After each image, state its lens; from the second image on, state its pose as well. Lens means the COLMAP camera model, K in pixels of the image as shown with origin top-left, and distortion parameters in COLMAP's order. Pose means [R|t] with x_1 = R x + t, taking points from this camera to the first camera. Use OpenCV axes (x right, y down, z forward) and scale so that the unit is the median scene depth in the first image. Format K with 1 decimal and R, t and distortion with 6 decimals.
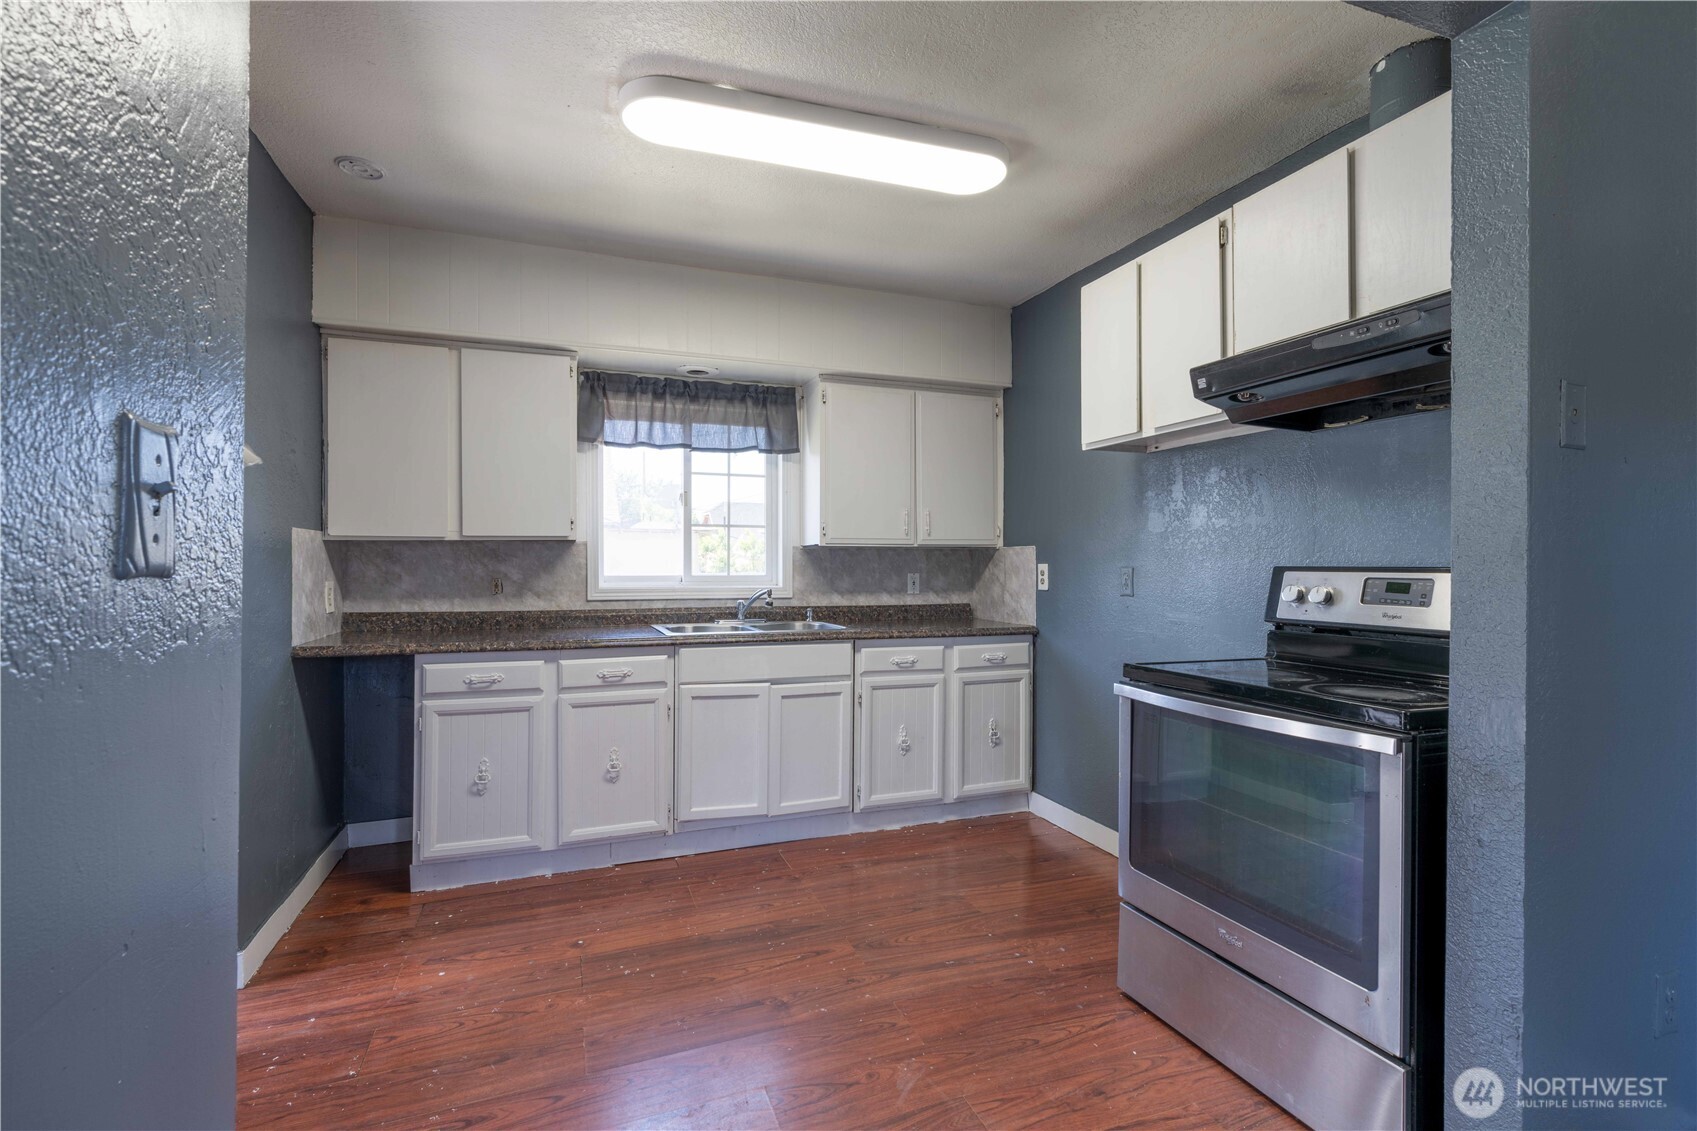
lens RADIAL K [[763.7, 0, 844.0], [0, 763.7, 564.7], [0, 0, 1]] dist [-0.001404, 0.001041]
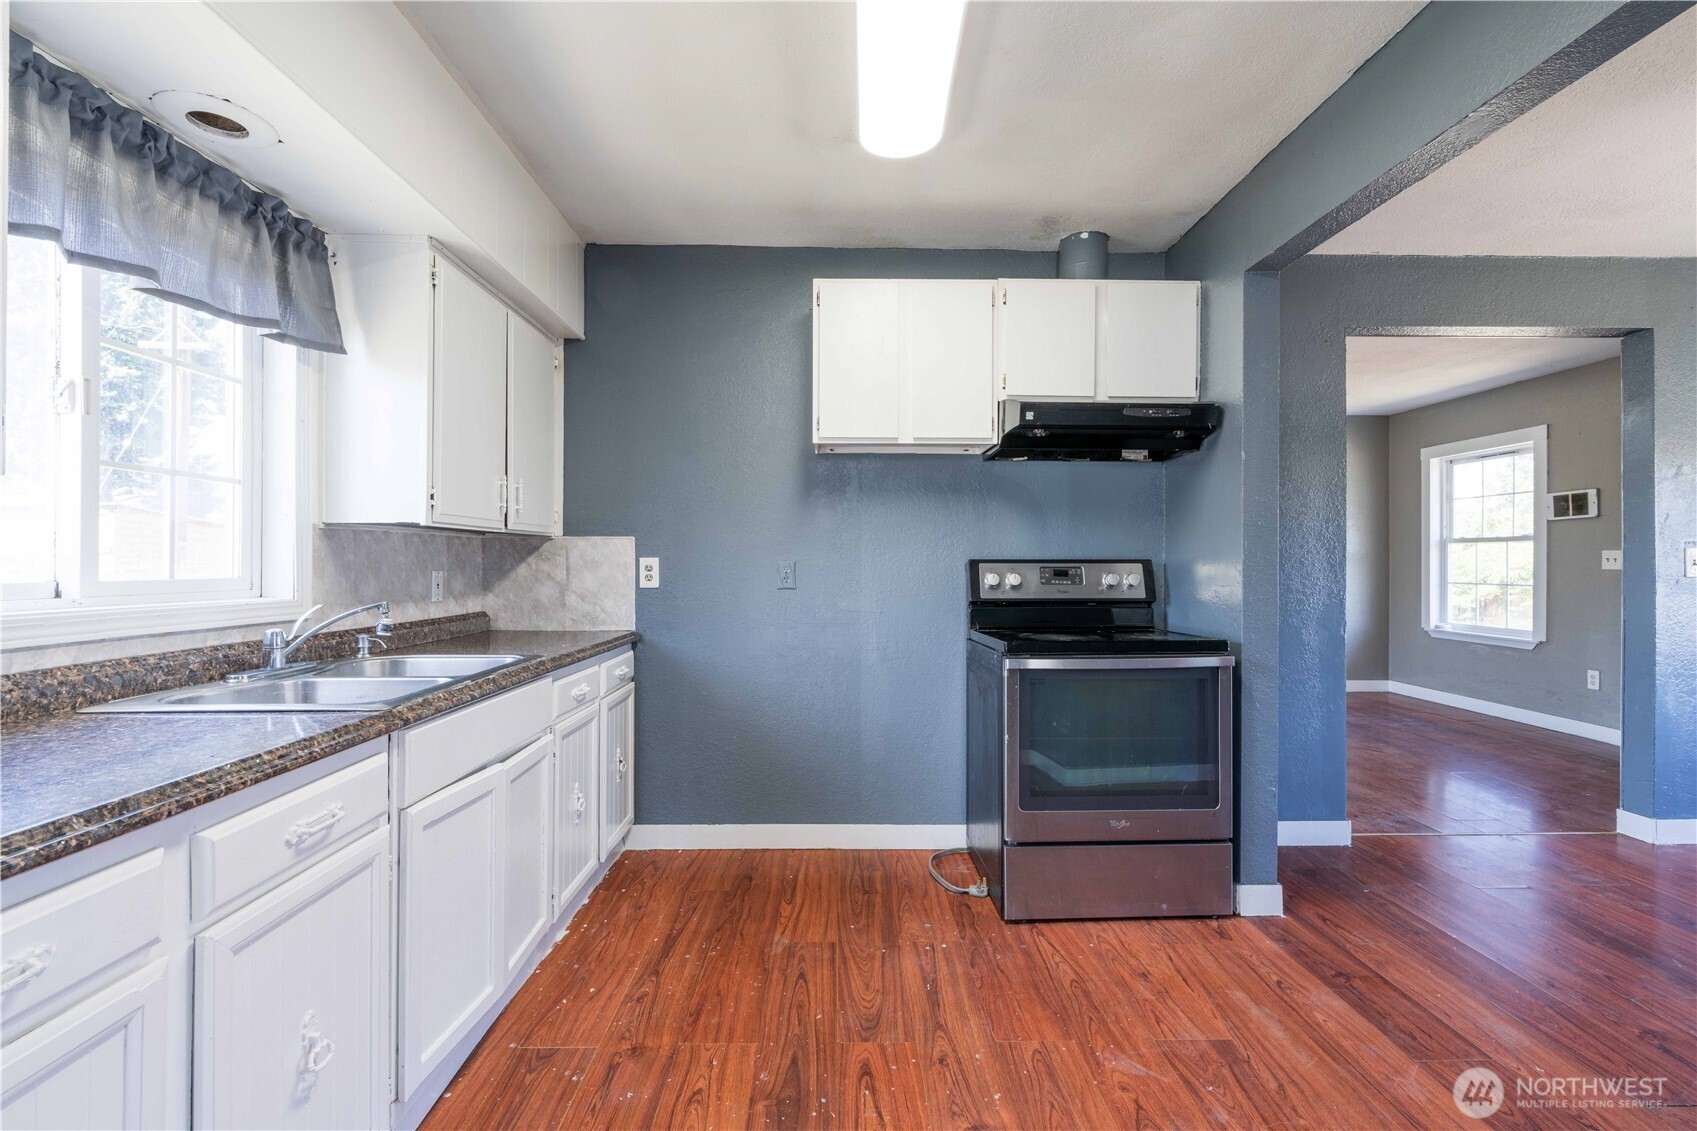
lens RADIAL K [[763.7, 0, 848.7], [0, 763.7, 559.7], [0, 0, 1]] dist [-0.001404, 0.001041]
pose [[0.330544, 0.002206, 0.943788, -0.544670], [0.001830, 0.999994, -0.002978, 0.004913], [-0.943789, 0.002711, 0.330538, 0.558094]]
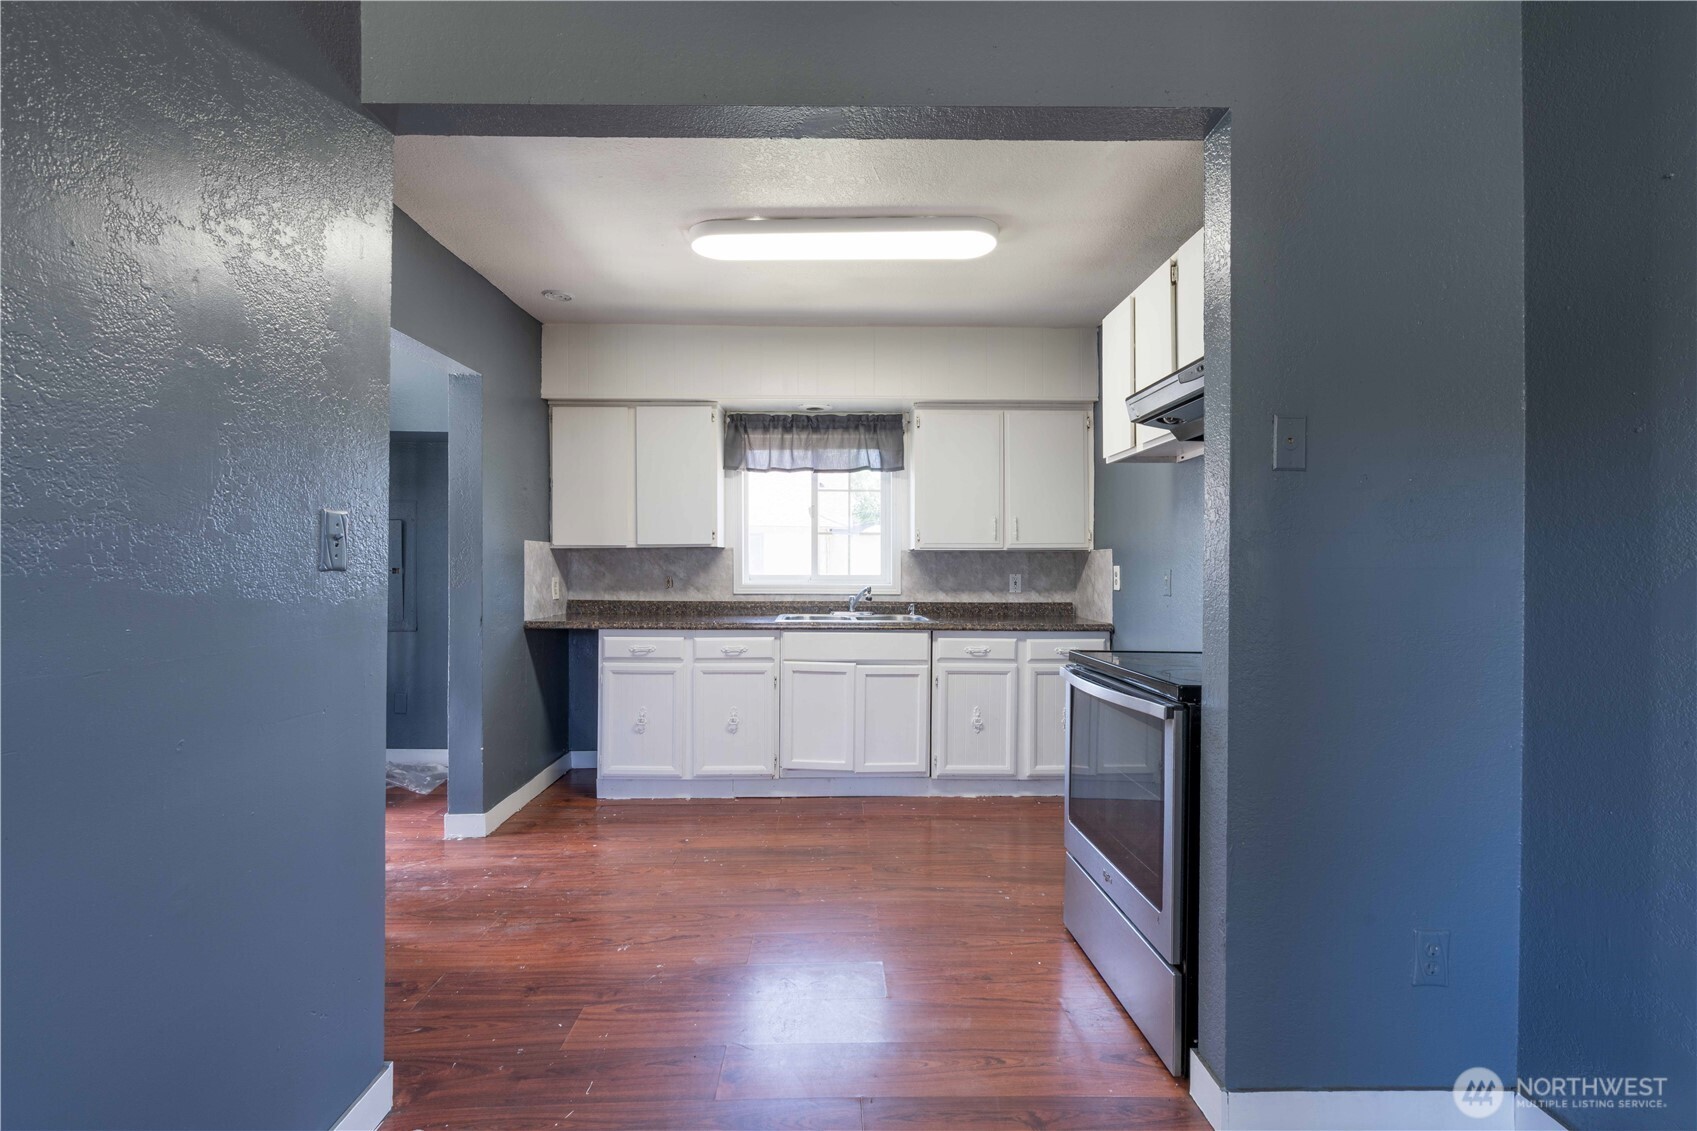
lens RADIAL K [[763.7, 0, 840.5], [0, 763.7, 566.3], [0, 0, 1]] dist [-0.001404, 0.001041]
pose [[0.942794, 0.001725, -0.333372, 0.283154], [-0.001558, 0.999998, 0.000768, -0.000695], [0.333373, -0.000205, 0.942795, -0.155693]]
